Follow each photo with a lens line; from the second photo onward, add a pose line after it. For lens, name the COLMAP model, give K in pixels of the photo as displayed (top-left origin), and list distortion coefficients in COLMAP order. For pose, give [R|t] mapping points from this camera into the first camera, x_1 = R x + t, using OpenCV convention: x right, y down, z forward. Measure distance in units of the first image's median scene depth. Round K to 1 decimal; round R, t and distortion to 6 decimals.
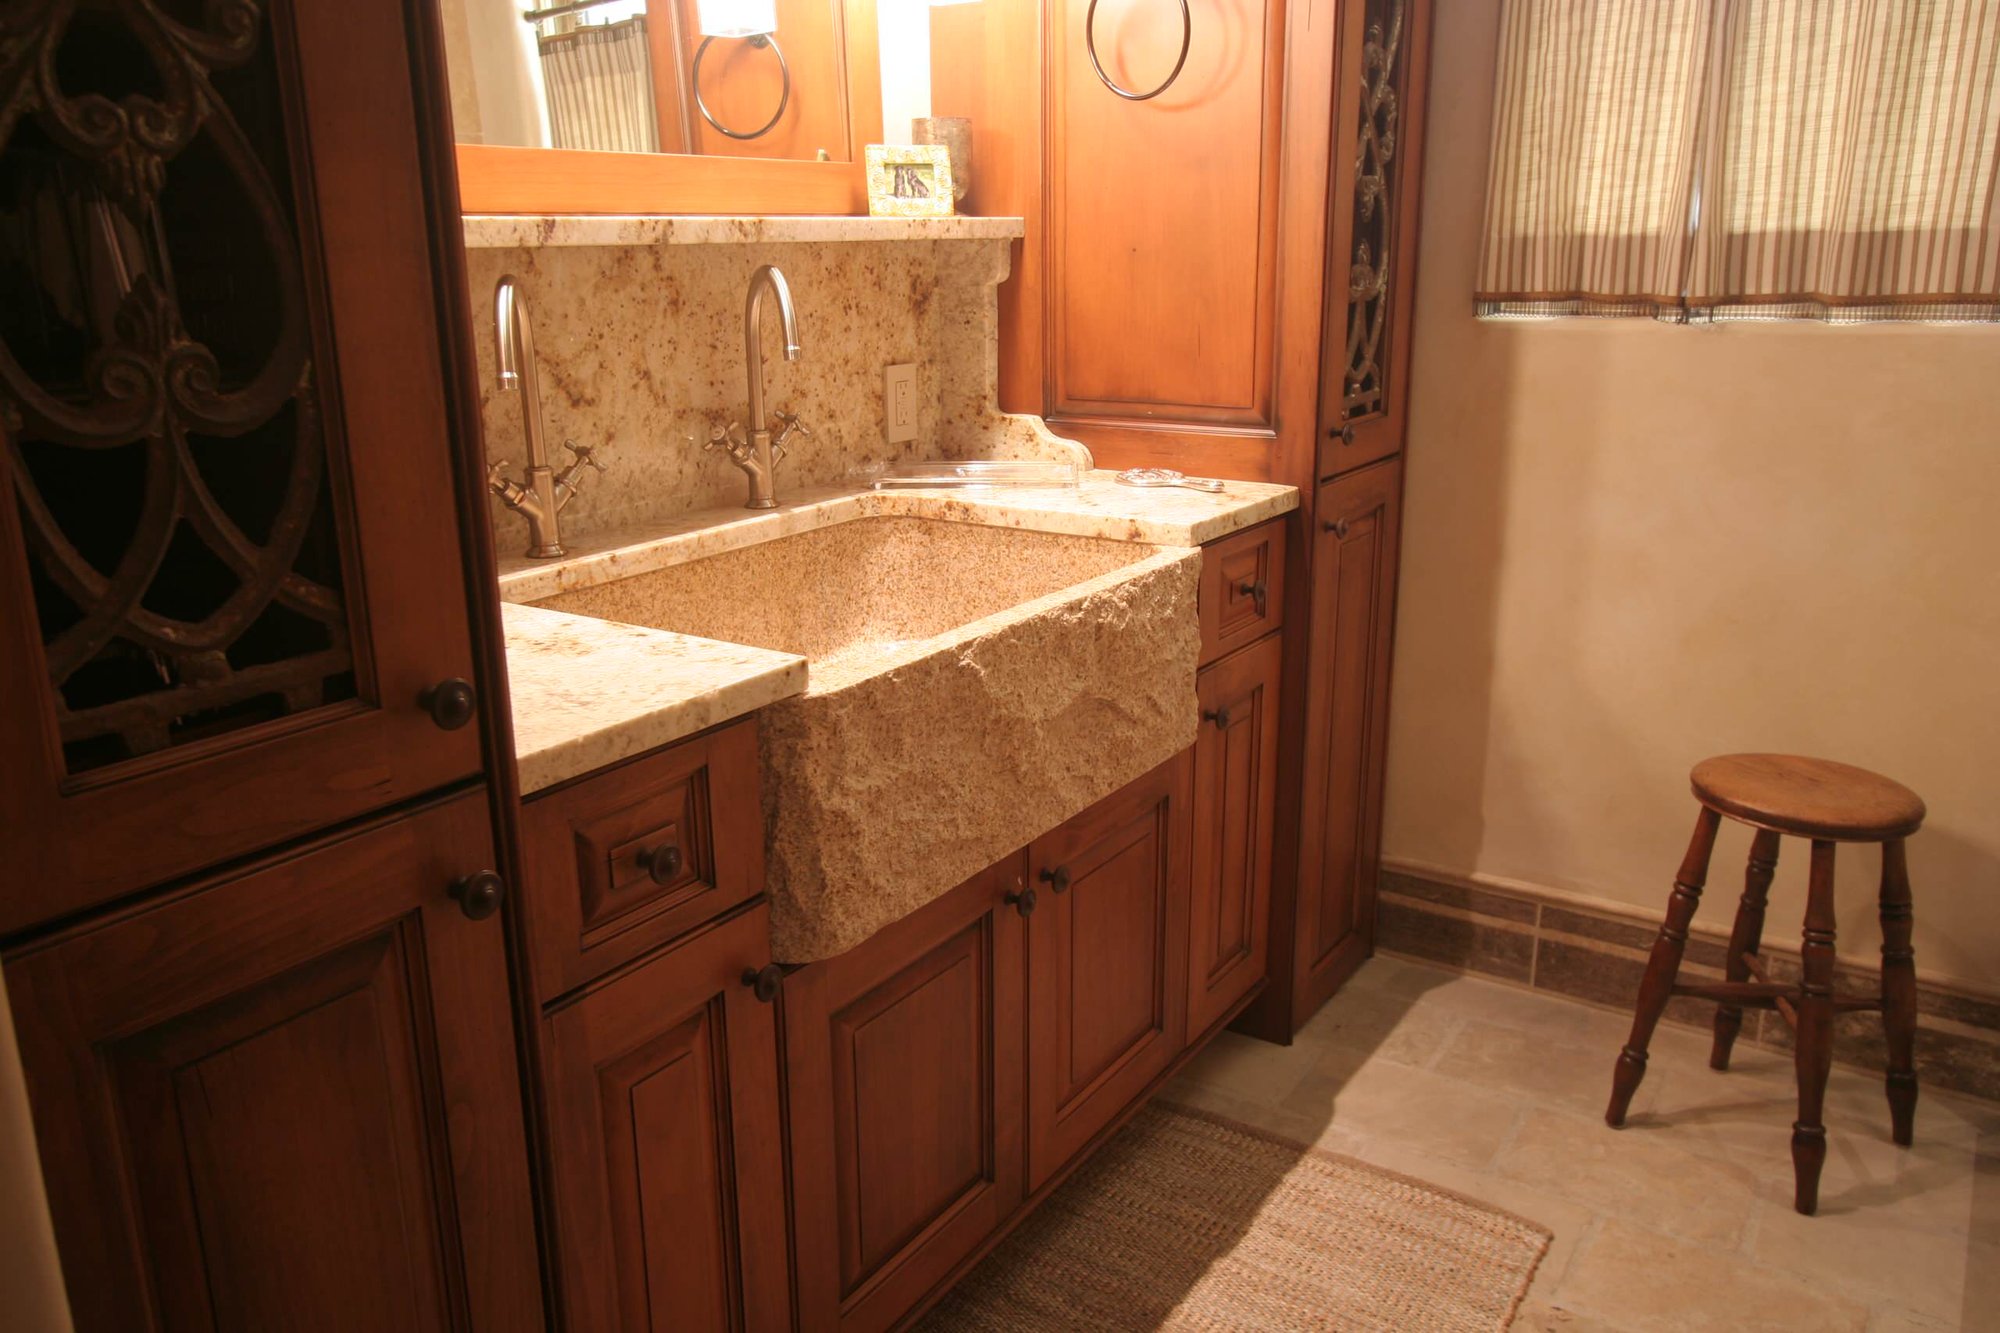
lens RADIAL K [[1528.6, 0, 1000.0], [0, 1528.6, 666.5], [0, 0, 1]] dist [-0.016780, 0.003647]
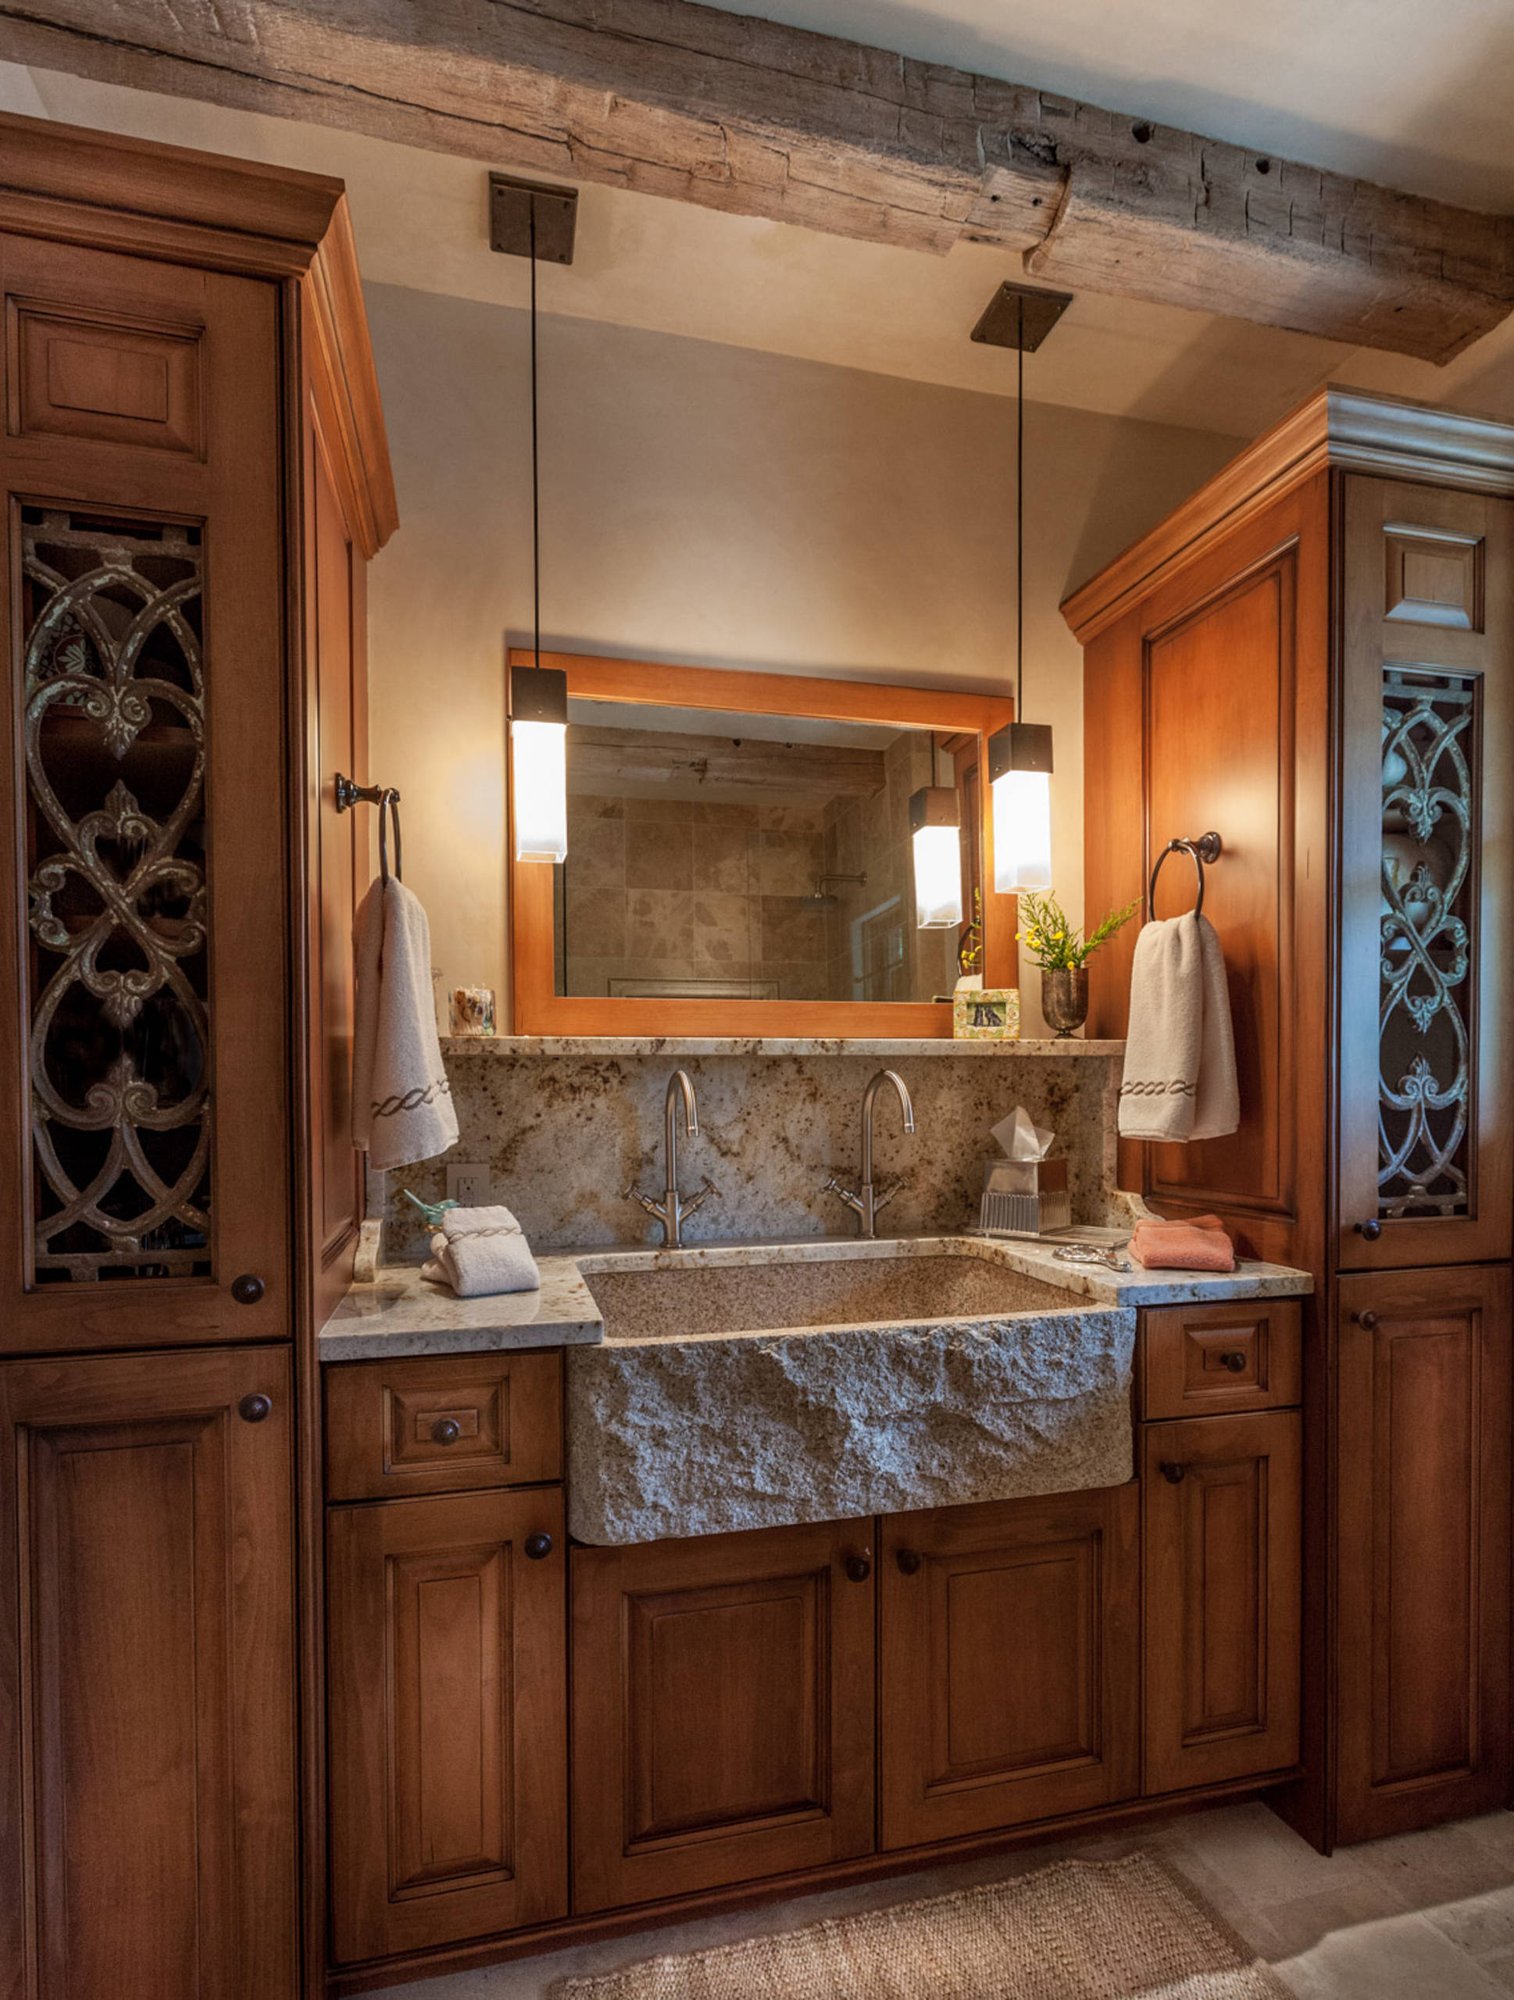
lens RADIAL K [[1043.4, 0, 761.8], [0, 1043.4, 1089.7], [0, 0, 1]] dist [-0.003151, -0.000362]
pose [[0.757994, 0.013267, -0.652127, 0.451187], [-0.180649, 0.964953, -0.190345, -0.039273], [0.626746, 0.262087, 0.733825, 0.219042]]
